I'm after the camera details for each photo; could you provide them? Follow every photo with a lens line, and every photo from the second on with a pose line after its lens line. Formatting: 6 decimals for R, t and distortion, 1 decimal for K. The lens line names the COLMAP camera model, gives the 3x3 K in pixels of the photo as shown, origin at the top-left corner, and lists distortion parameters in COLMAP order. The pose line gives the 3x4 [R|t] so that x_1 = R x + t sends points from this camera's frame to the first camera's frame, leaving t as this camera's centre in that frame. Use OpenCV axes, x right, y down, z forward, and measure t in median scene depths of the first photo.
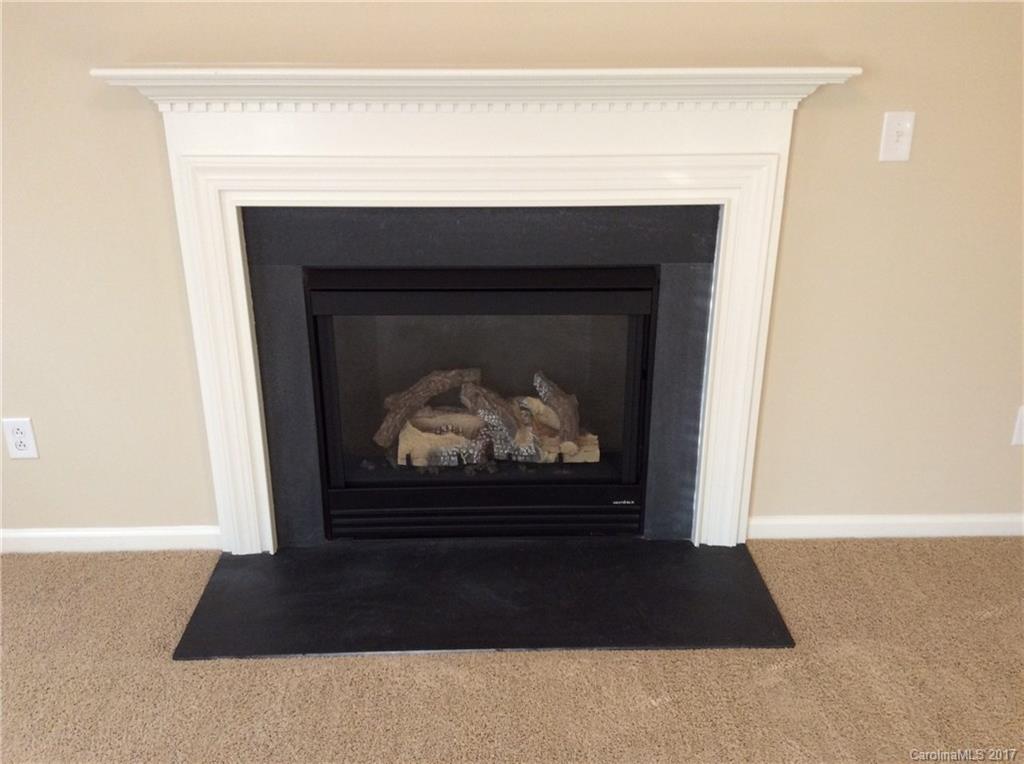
lens RADIAL K [[933.7, 0, 507.4], [0, 933.7, 383.5], [0, 0, 1]] dist [0.200718, -0.430321]
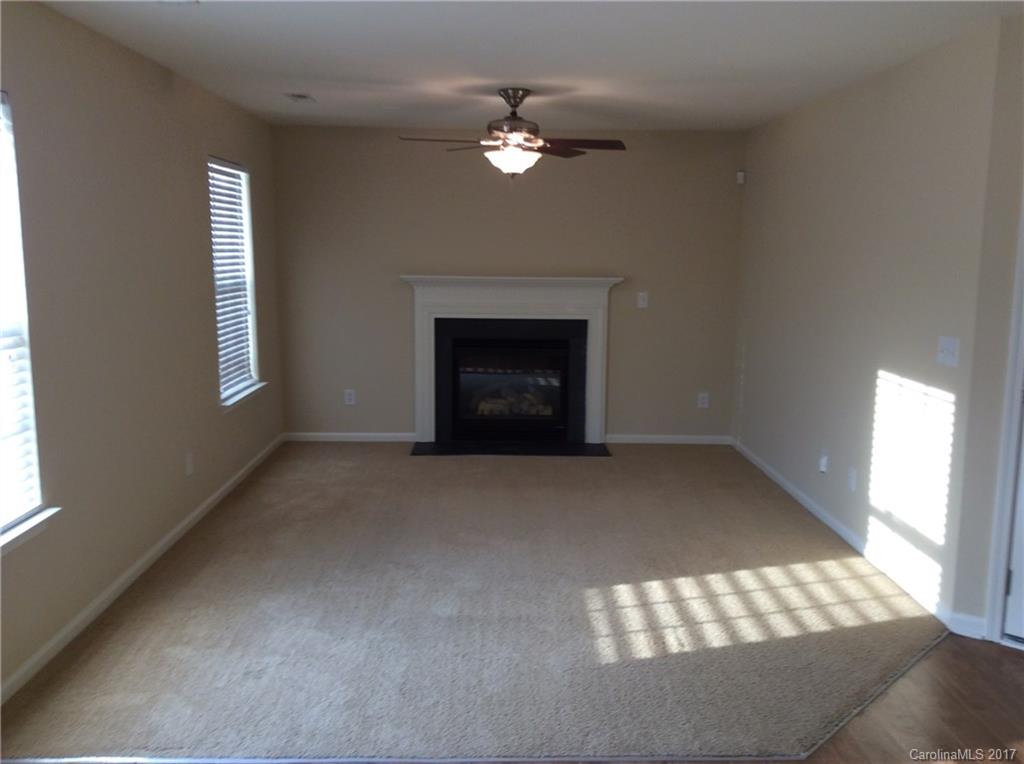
lens RADIAL K [[933.7, 0, 507.4], [0, 933.7, 383.5], [0, 0, 1]] dist [0.200718, -0.430321]
pose [[0.999890, 0.013896, -0.005227, -0.018817], [-0.014727, 0.972945, -0.230568, 0.640926], [0.001881, 0.230620, 0.973042, -1.711079]]
